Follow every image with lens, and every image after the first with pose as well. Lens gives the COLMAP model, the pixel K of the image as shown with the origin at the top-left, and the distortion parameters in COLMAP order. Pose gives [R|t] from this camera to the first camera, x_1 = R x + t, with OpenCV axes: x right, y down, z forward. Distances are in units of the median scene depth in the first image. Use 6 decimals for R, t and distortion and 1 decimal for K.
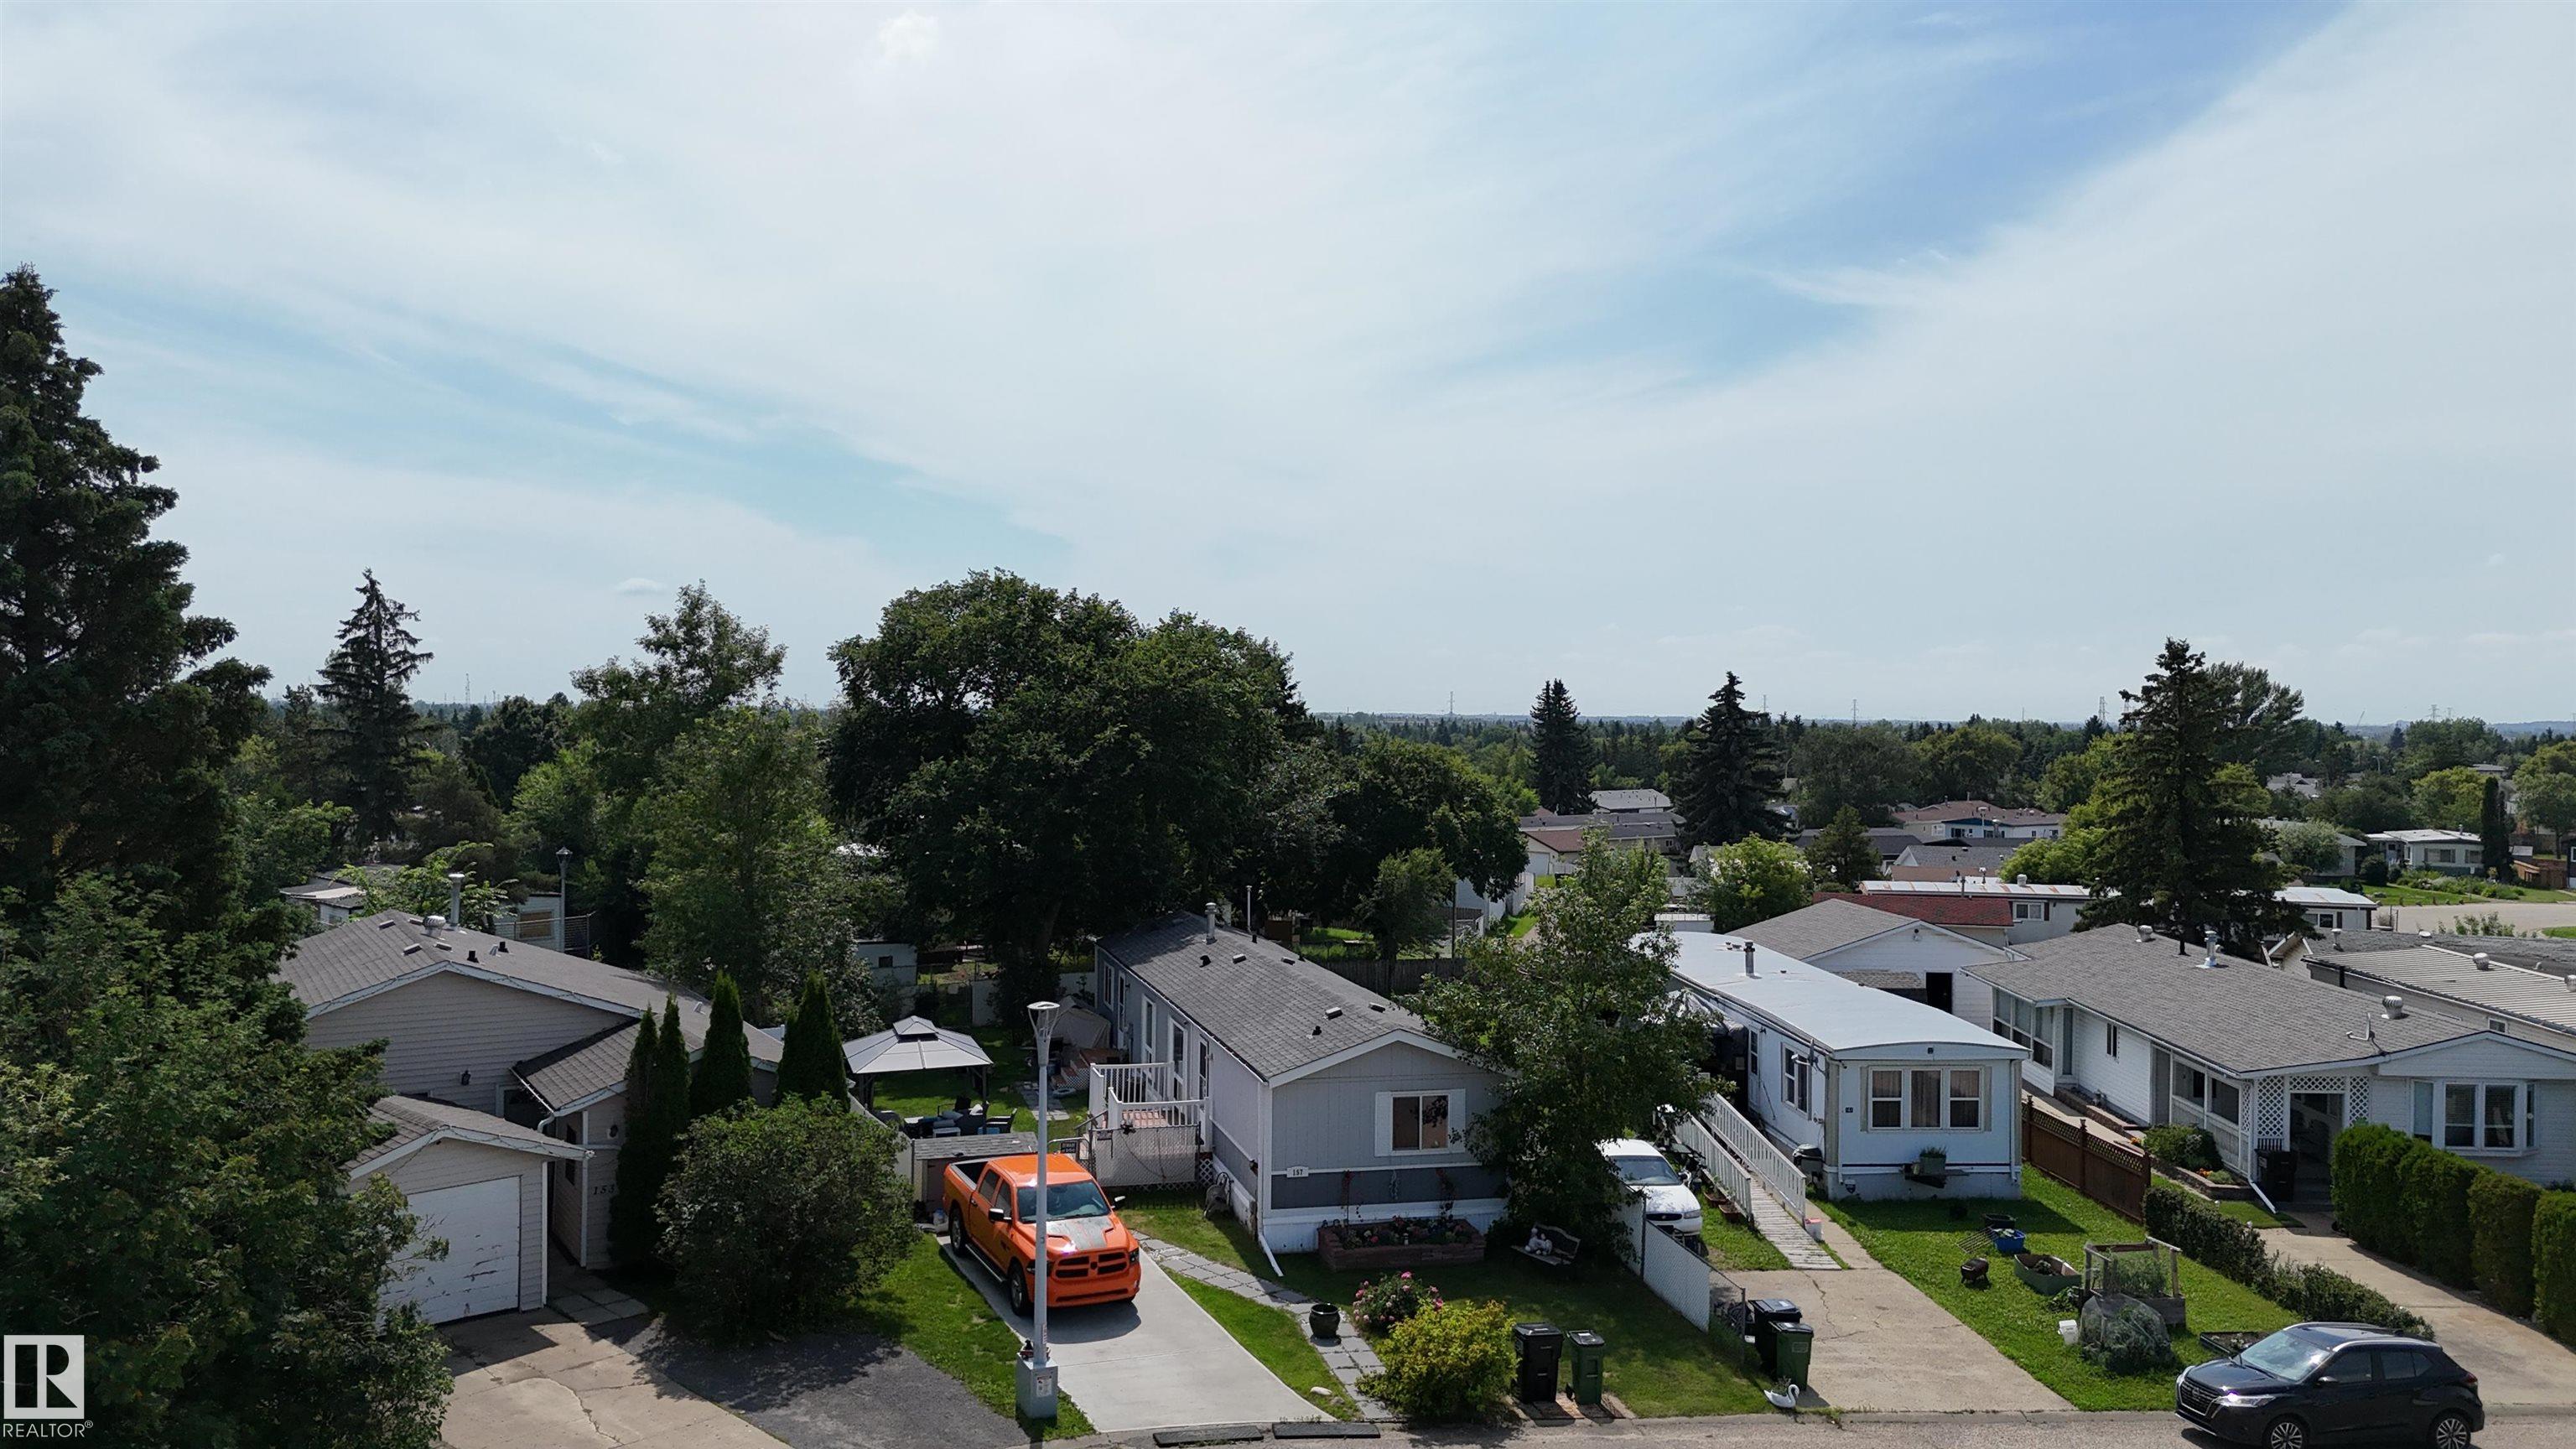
lens RADIAL K [[1900.5, 0, 1288.0], [0, 1900.5, 724.5], [0, 0, 1]] dist [0.080802, -0.084214]
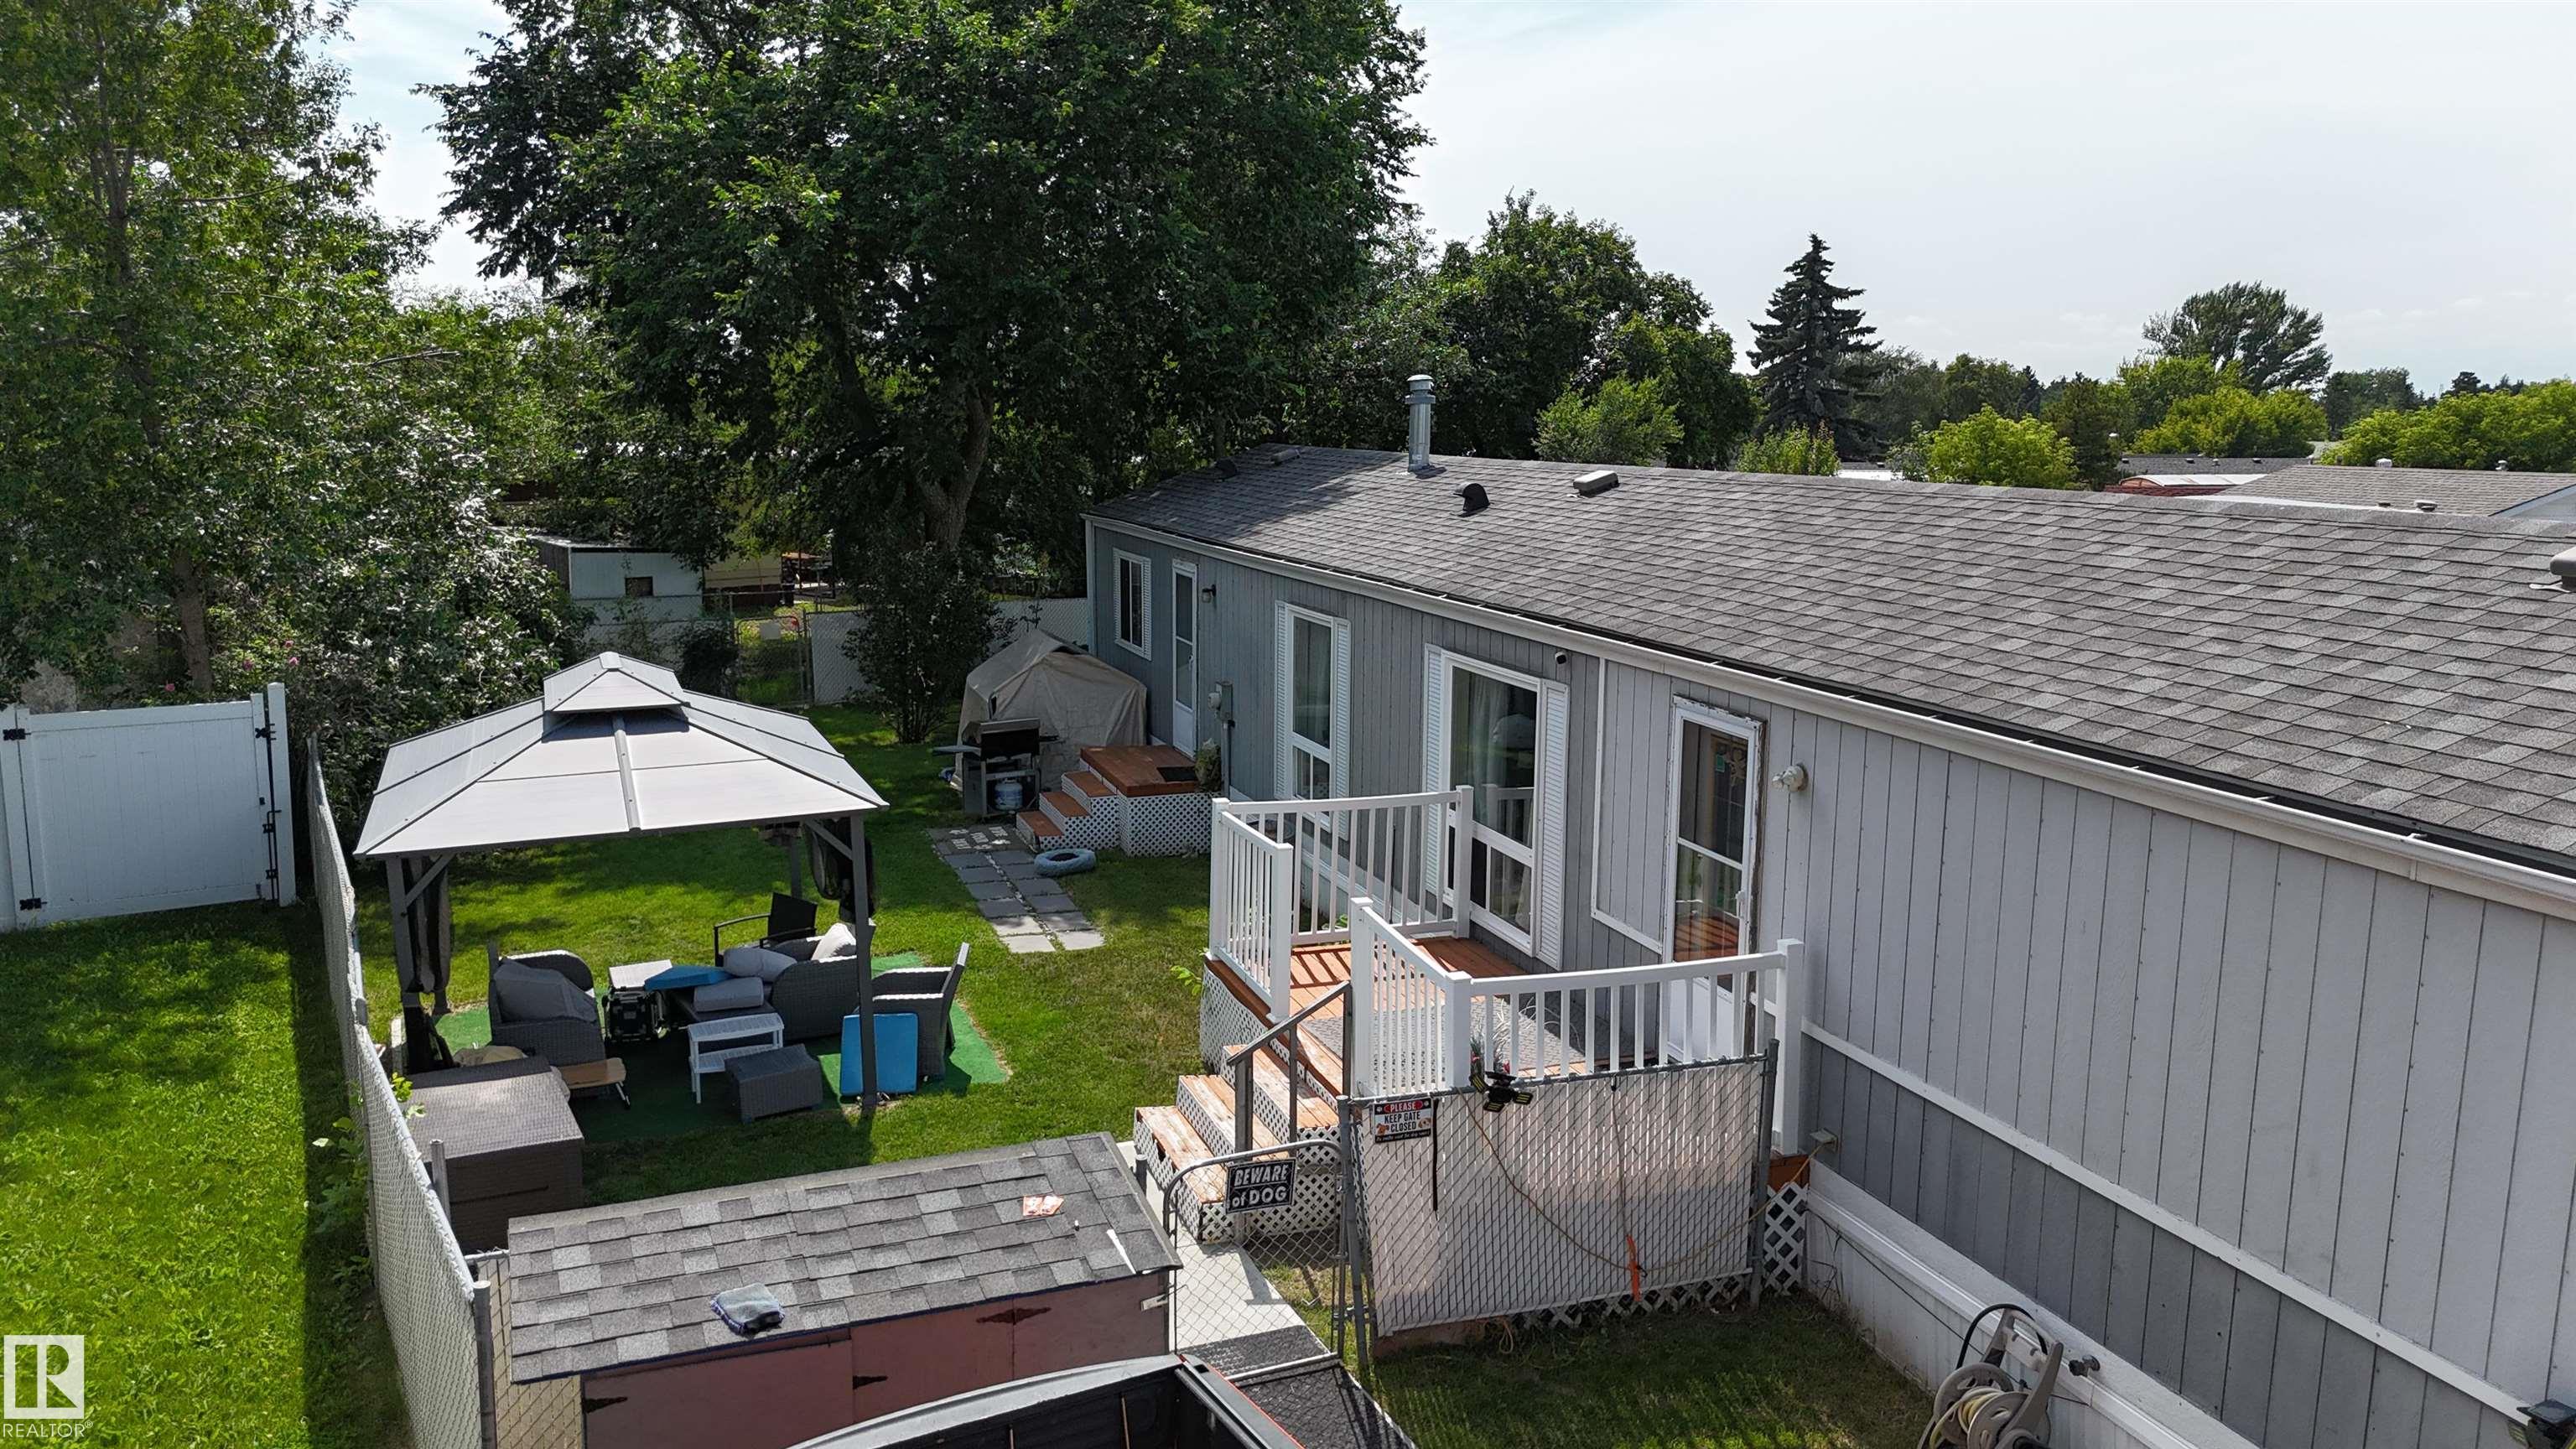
lens RADIAL K [[1897.3, 0, 1288.0], [0, 1897.3, 724.5], [0, 0, 1]] dist [0.037685, -0.000063]
pose [[0.996687, -0.018429, 0.079220, -0.142760], [0.005369, 0.986775, 0.162004, 0.145813], [-0.081158, -0.161042, 0.983605, 0.874412]]
